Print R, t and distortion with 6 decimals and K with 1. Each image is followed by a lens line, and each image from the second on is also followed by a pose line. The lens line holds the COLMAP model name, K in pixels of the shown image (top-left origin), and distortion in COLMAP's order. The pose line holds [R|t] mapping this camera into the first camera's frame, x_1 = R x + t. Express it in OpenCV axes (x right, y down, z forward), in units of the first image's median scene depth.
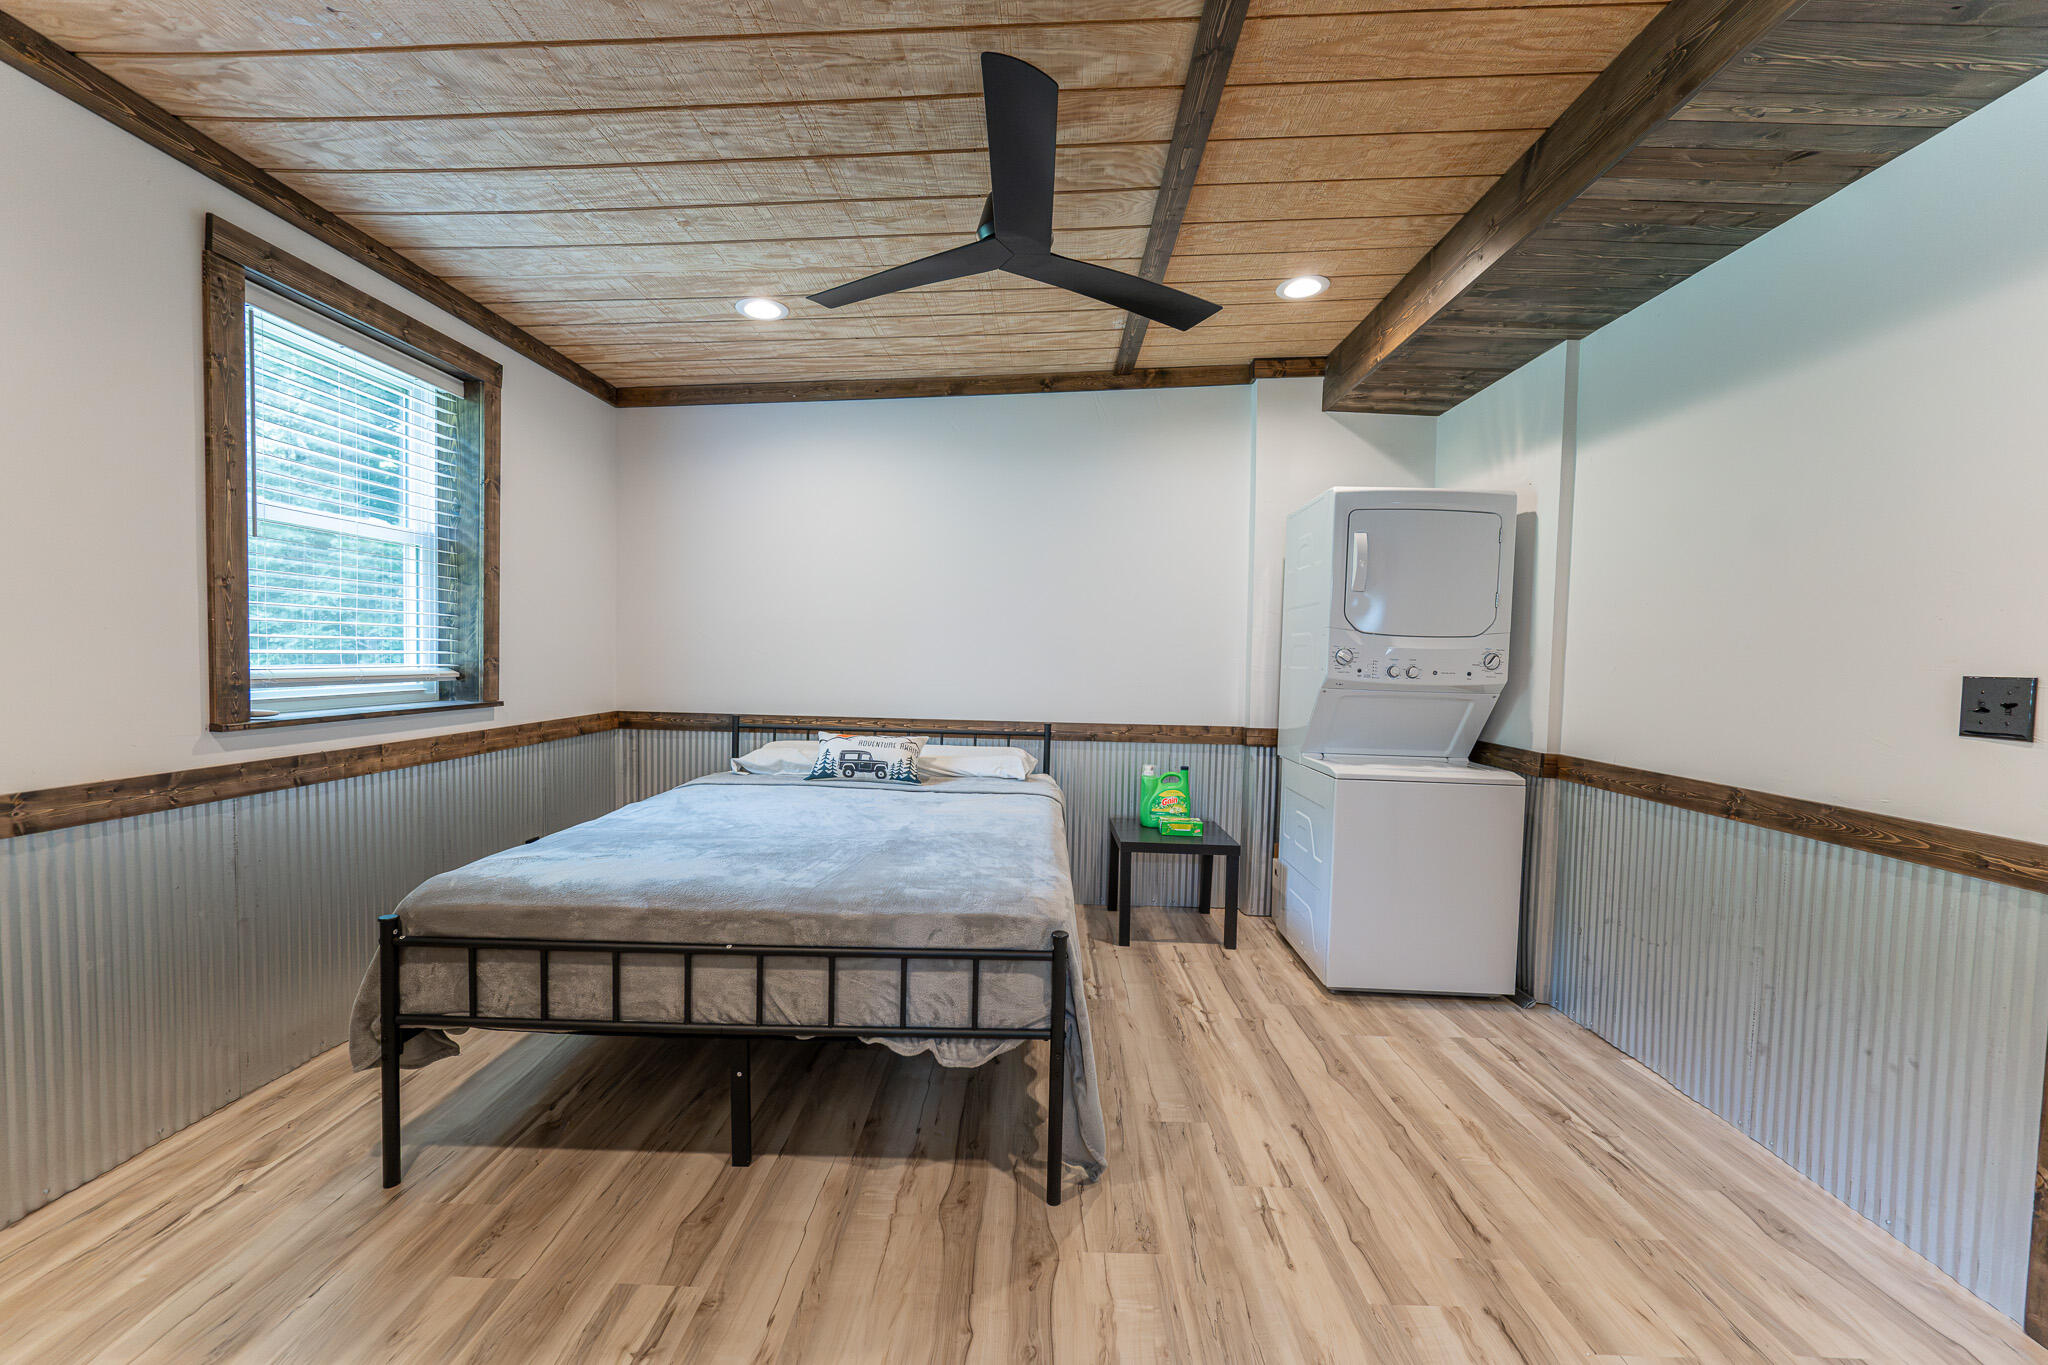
lens RADIAL K [[799.3, 0, 1033.5], [0, 799.3, 686.3], [0, 0, 1]] dist [0.000394, -0.000583]
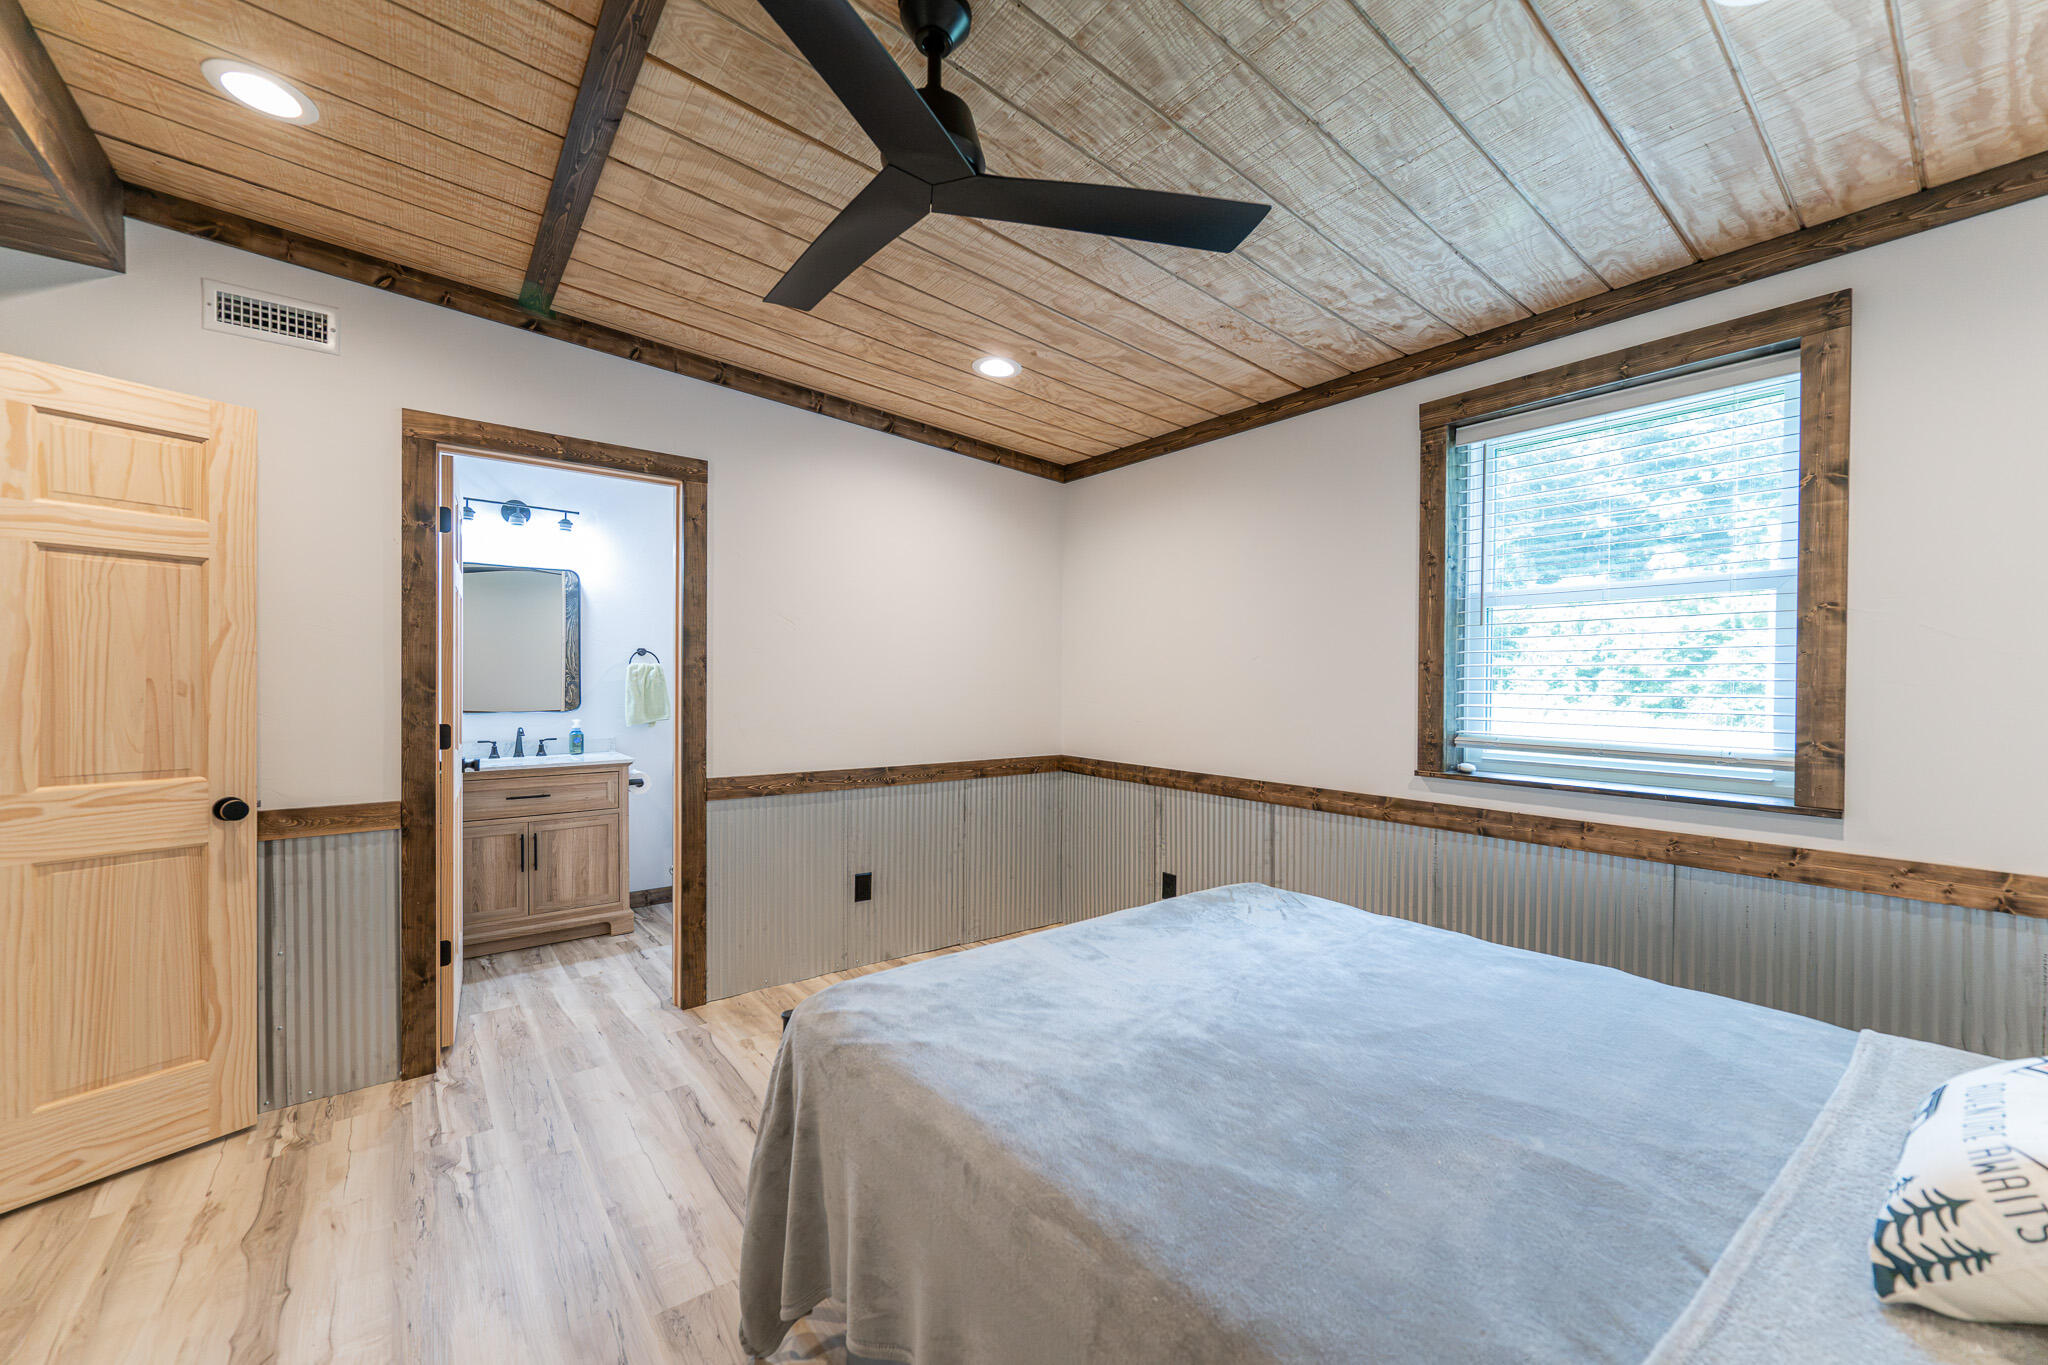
lens RADIAL K [[799.3, 0, 1032.3], [0, 799.3, 689.3], [0, 0, 1]] dist [0.000394, -0.000583]
pose [[-0.774730, -0.023728, -0.631847, 0.292604], [-0.054237, 0.998106, 0.029020, -0.076247], [0.629961, 0.056752, -0.774550, 1.328410]]
